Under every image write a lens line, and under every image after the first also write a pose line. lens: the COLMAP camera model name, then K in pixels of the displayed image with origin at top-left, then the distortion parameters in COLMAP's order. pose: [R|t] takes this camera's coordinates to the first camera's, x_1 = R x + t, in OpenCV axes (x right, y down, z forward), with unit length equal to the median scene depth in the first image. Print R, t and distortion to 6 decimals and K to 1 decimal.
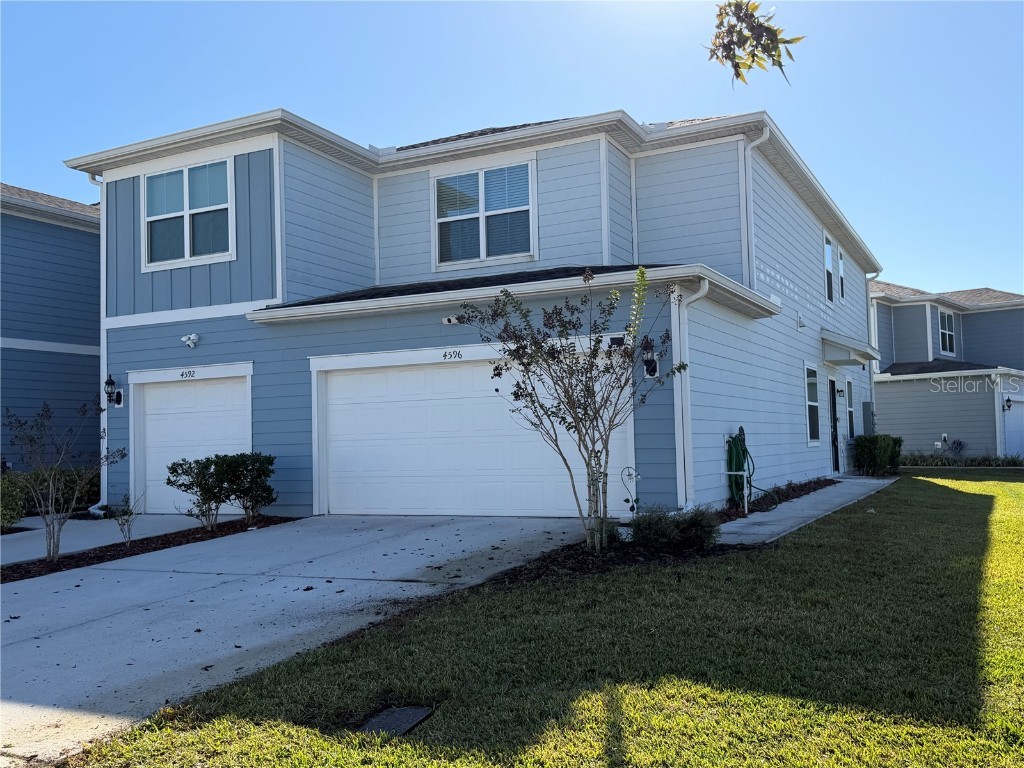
lens RADIAL K [[974.5, 0, 517.0], [0, 974.5, 389.0], [0, 0, 1]] dist [-0.012865, 0.000000]
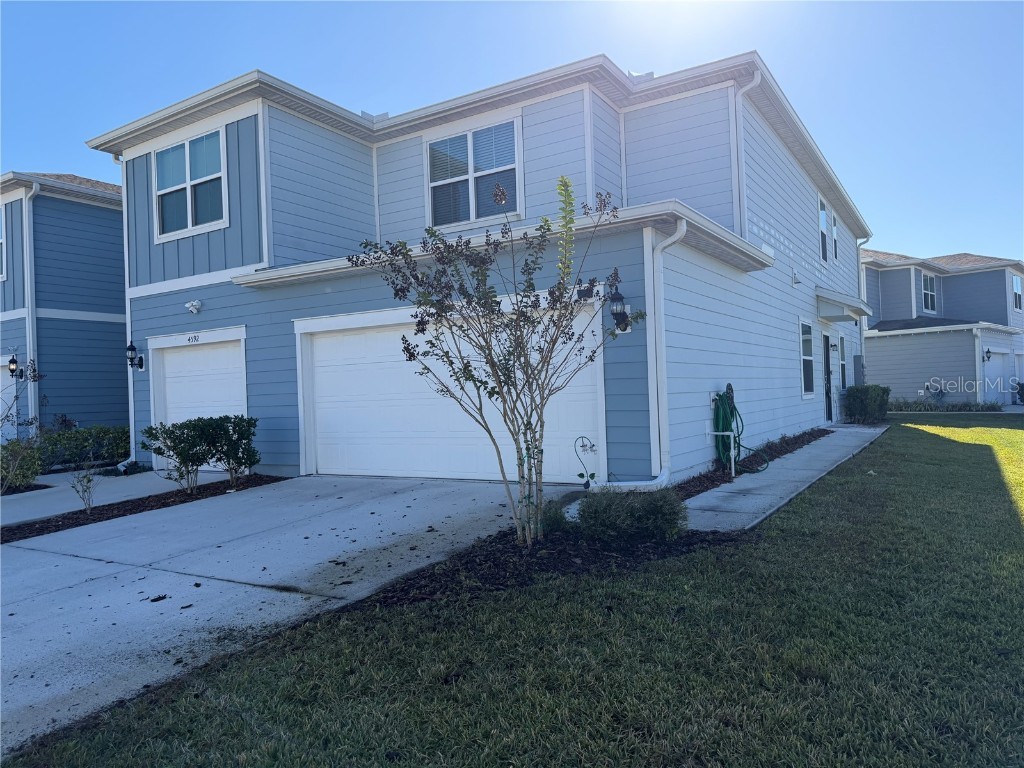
lens RADIAL K [[730.7, 0, 512.8], [0, 730.7, 389.8], [0, 0, 1]] dist [-0.007844, -0.024968]
pose [[0.995936, -0.011001, -0.089389, 0.075704], [0.015879, 0.998412, 0.054049, 0.002565], [0.088652, -0.055249, 0.994529, 0.246485]]
